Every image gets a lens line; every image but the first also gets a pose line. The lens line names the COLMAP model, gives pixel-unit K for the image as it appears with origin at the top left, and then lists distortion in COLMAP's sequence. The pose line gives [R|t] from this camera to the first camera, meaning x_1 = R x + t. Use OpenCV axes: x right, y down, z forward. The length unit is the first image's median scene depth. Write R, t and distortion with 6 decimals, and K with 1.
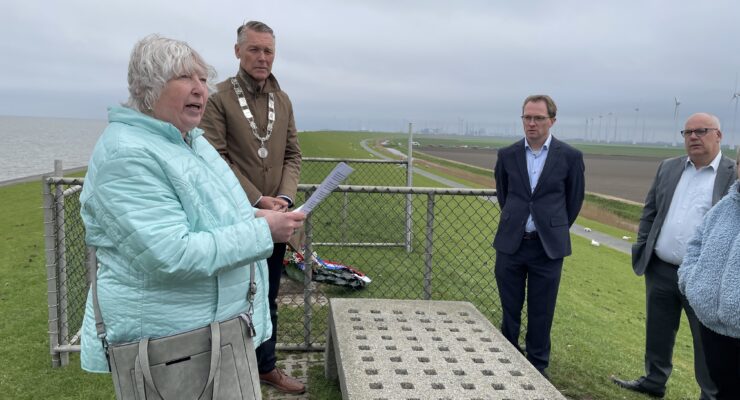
lens RADIAL K [[541.5, 0, 369.8], [0, 541.5, 183.8], [0, 0, 1]] dist [0.002652, -0.003886]
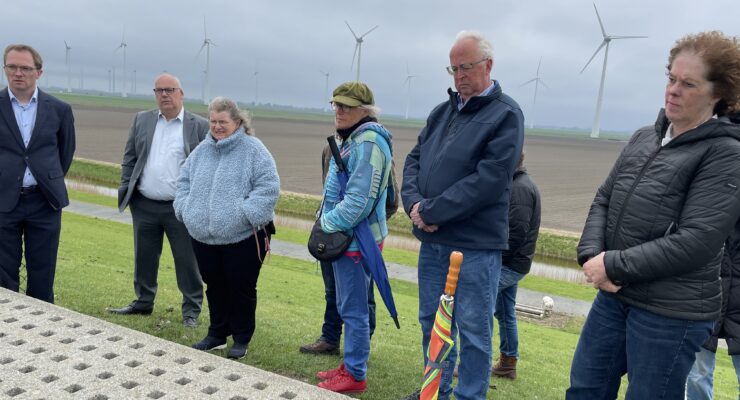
lens RADIAL K [[541.5, 0, 369.8], [0, 541.5, 183.8], [0, 0, 1]] dist [0.002652, -0.003886]
pose [[0.549195, -0.102061, 0.829438, -0.171580], [0.021417, 0.993907, 0.108118, -0.008485], [-0.835419, -0.041614, 0.548035, -0.052167]]
